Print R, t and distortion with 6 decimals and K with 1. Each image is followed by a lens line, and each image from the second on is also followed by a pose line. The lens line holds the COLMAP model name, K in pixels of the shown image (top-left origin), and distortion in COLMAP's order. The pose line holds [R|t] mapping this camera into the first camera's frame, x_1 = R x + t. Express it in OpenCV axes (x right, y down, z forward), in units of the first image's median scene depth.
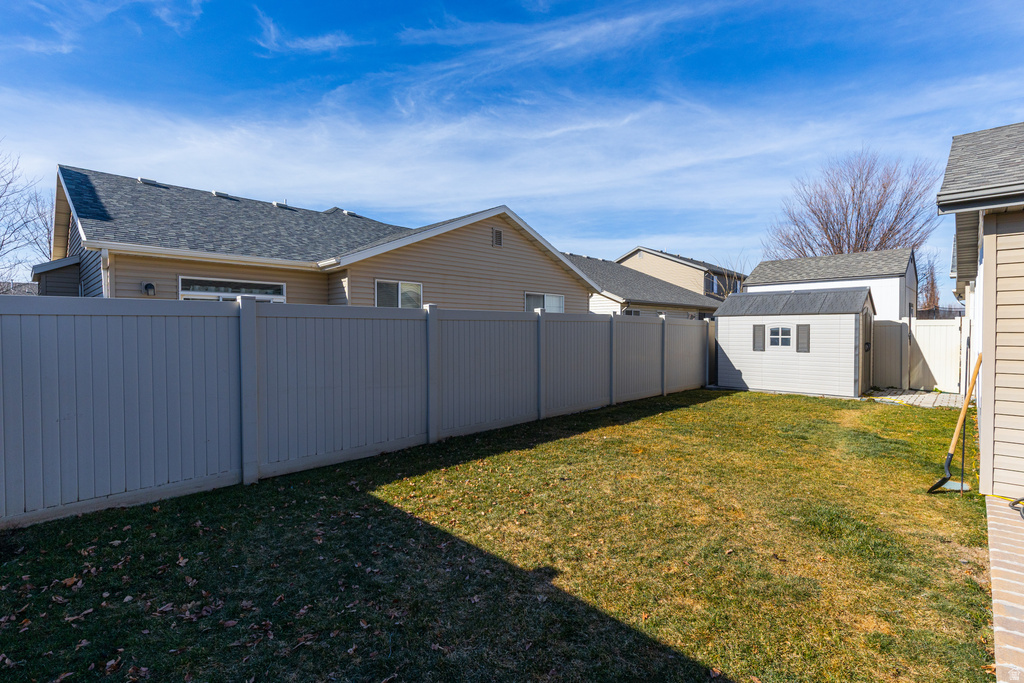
lens RADIAL K [[467.3, 0, 512.7], [0, 467.3, 337.5], [0, 0, 1]] dist [0.005691, -0.000213]
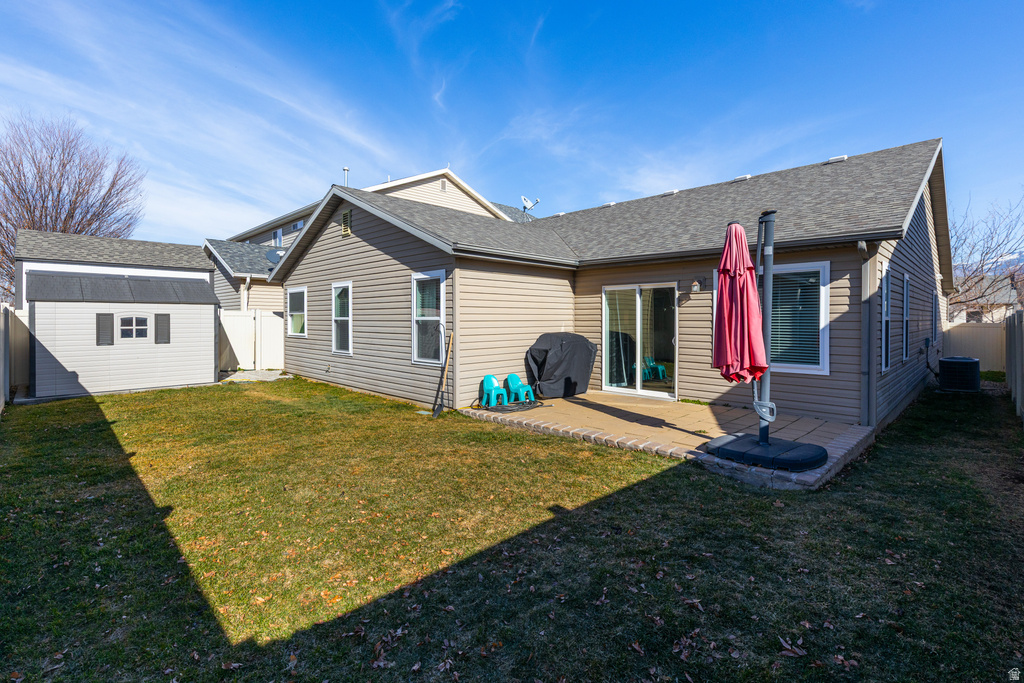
lens RADIAL K [[467.3, 0, 517.1], [0, 467.3, 323.9], [0, 0, 1]] dist [0.005691, -0.000213]
pose [[0.013556, -0.010083, 0.999857, -0.299768], [0.017099, 0.999805, 0.009850, -0.004625], [-0.999762, 0.016963, 0.013725, 0.271001]]
